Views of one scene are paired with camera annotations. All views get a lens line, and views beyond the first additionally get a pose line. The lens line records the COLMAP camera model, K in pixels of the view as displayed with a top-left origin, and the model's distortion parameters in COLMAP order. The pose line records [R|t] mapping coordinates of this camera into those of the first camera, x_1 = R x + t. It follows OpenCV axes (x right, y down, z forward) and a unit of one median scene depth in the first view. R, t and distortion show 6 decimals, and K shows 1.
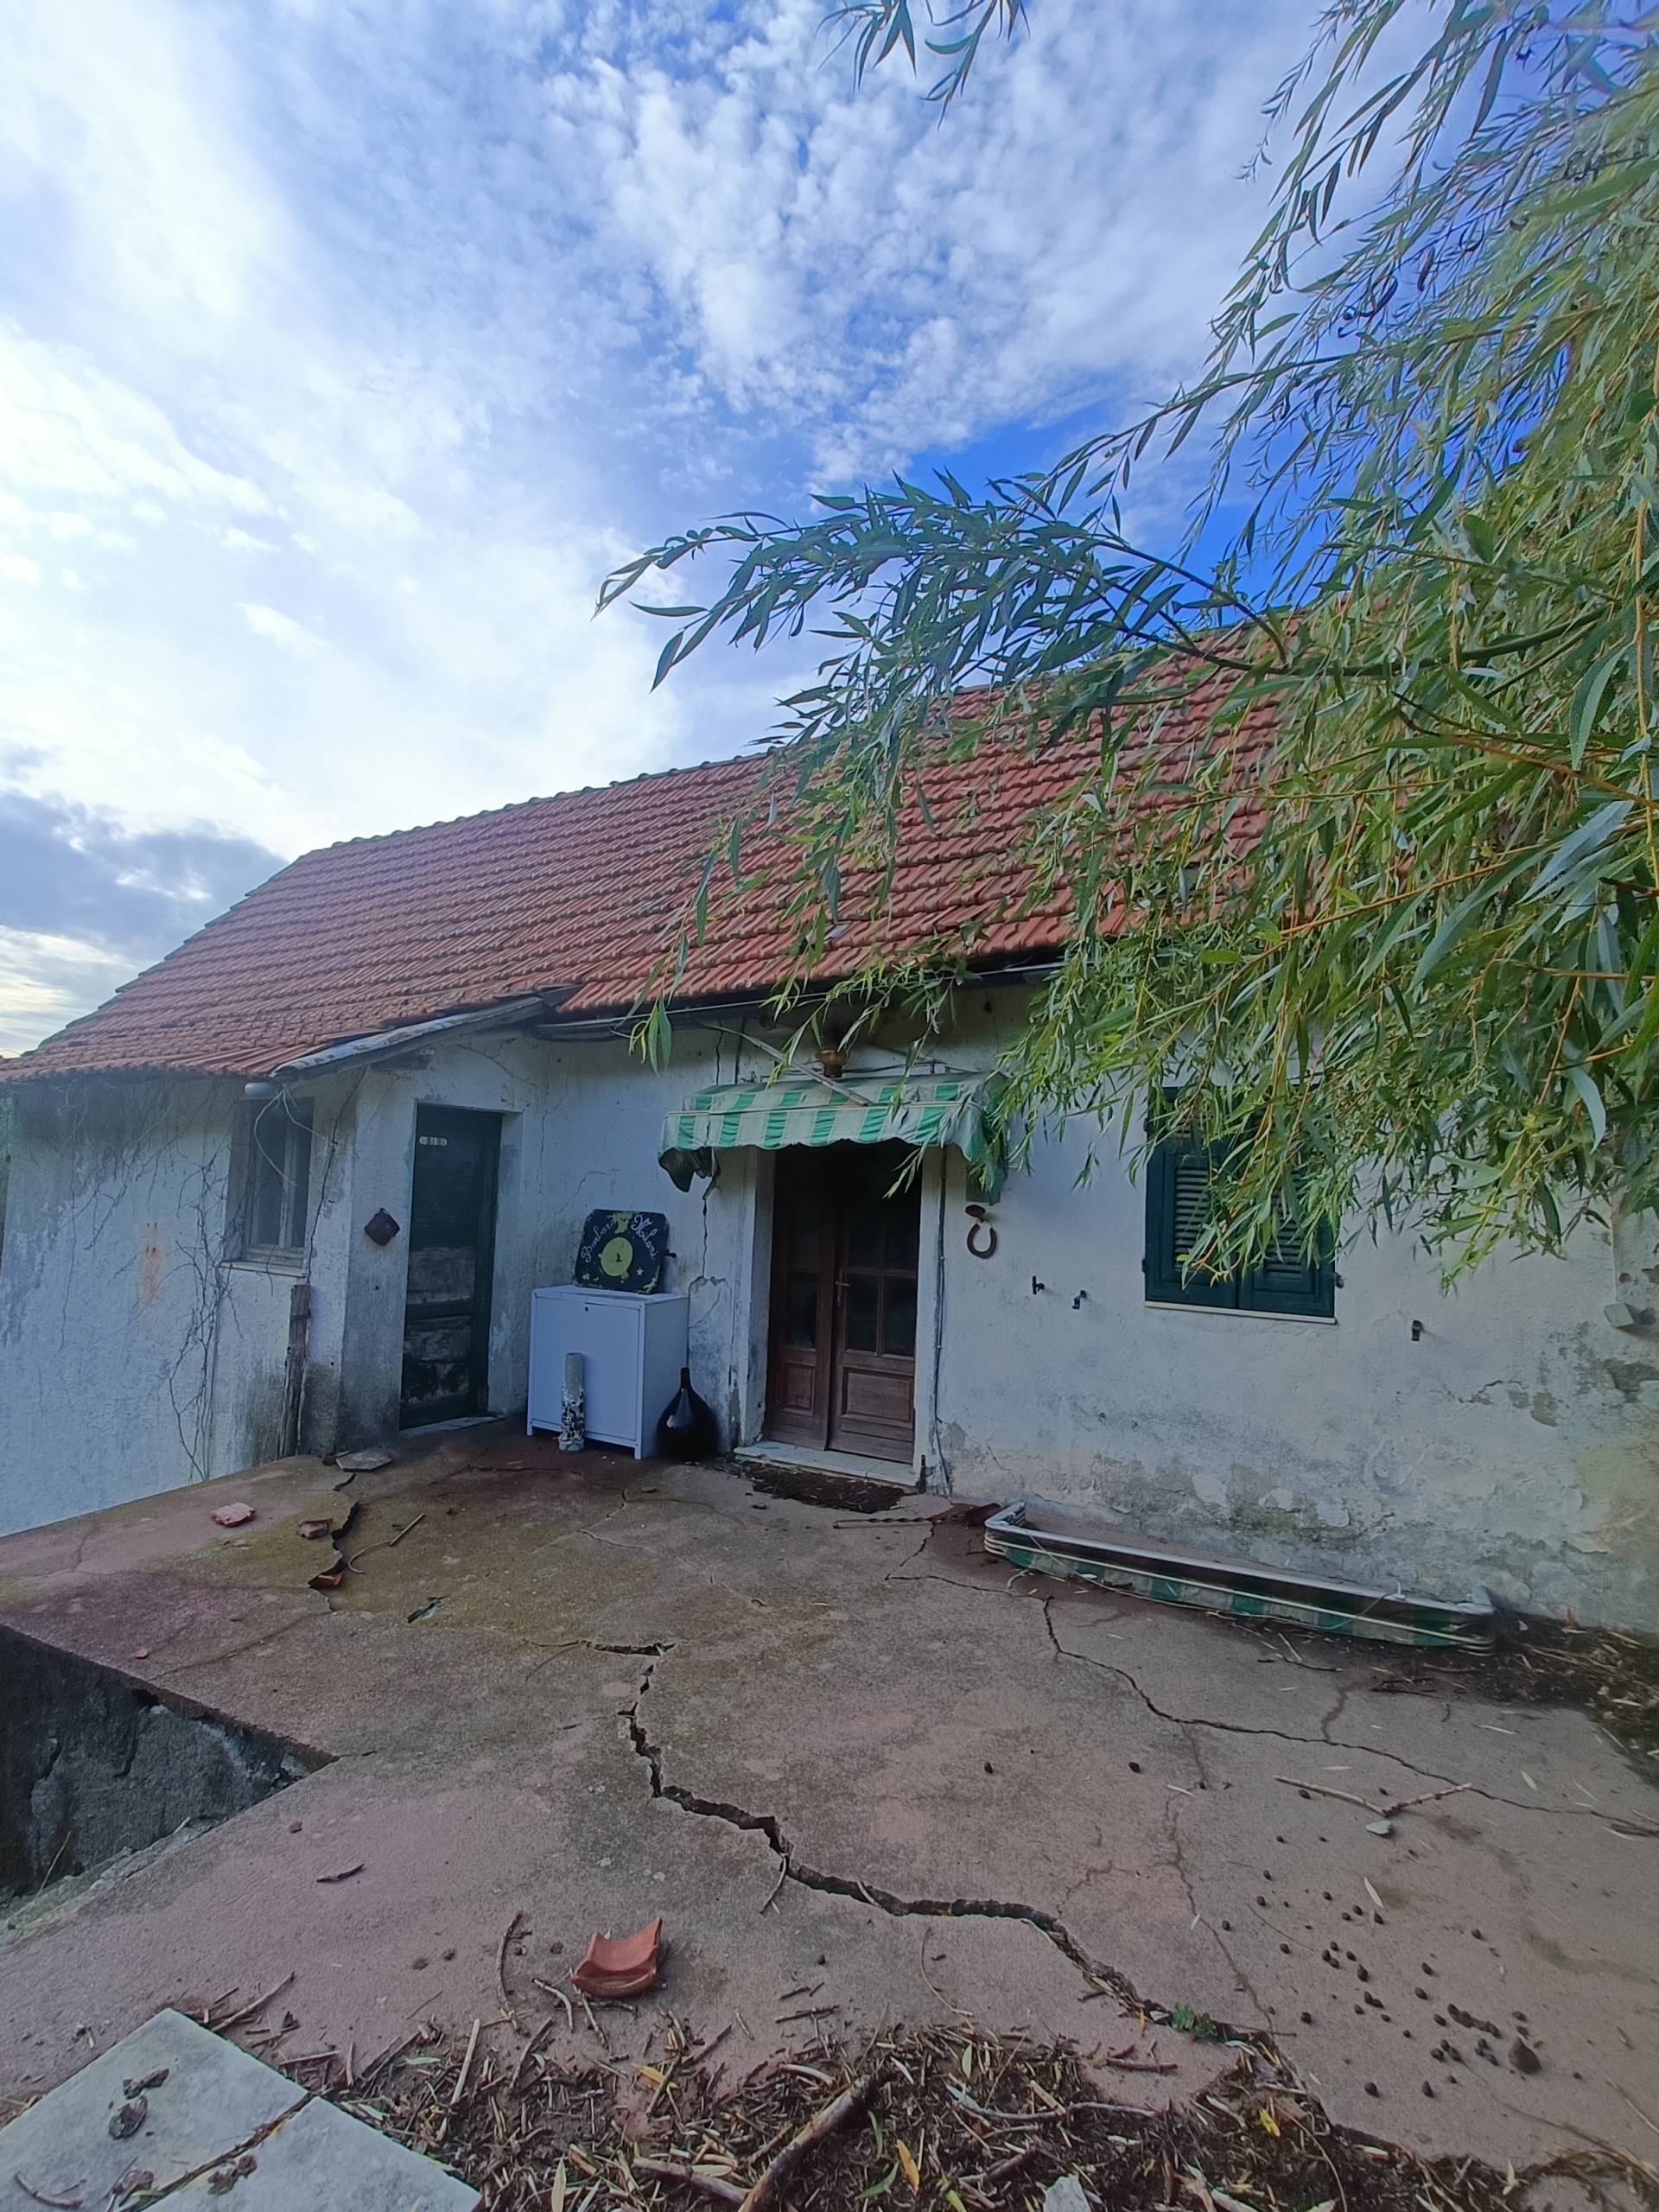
lens RADIAL K [[991.1, 0, 820.7], [0, 991.1, 1113.4], [0, 0, 1]] dist [0.003876, 0.003052]
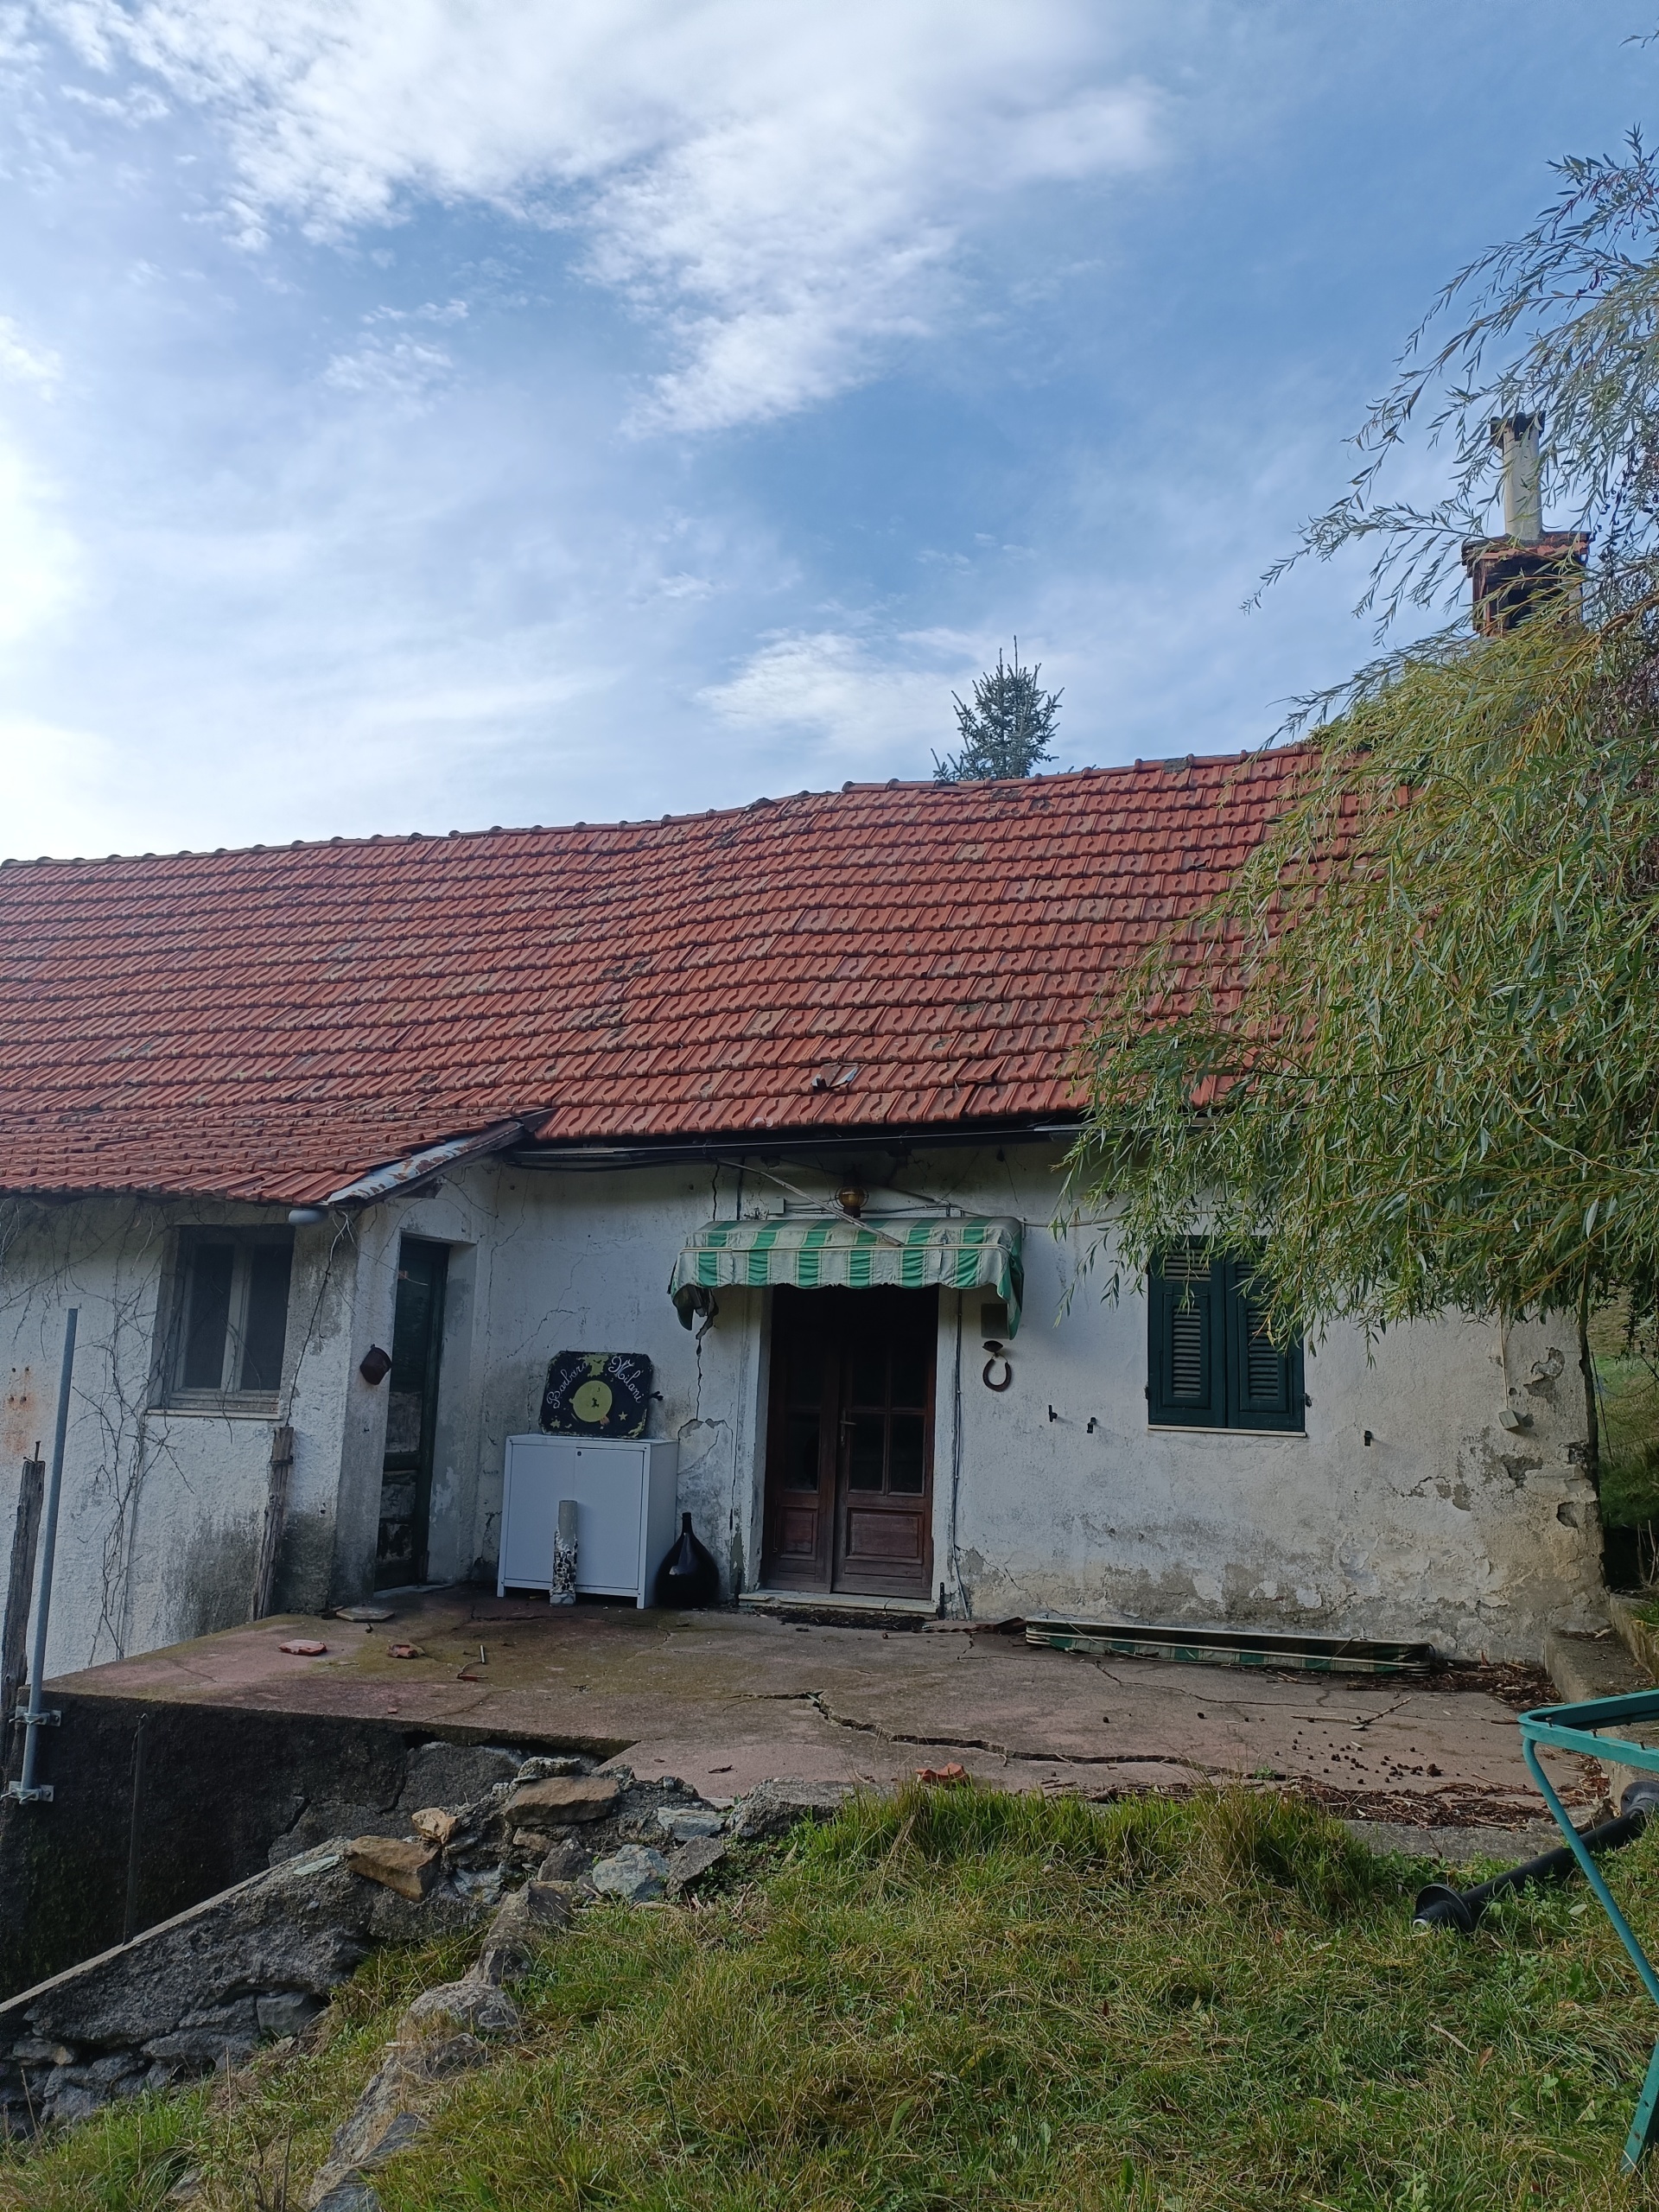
lens RADIAL K [[1589.8, 0, 815.4], [0, 1589.8, 1105.8], [0, 0, 1]] dist [0.076779, -0.032634]
pose [[0.975562, 0.038353, 0.216352, -0.397983], [-0.019124, 0.995733, -0.090281, -0.001300], [-0.218891, 0.083938, 0.972132, -0.633212]]
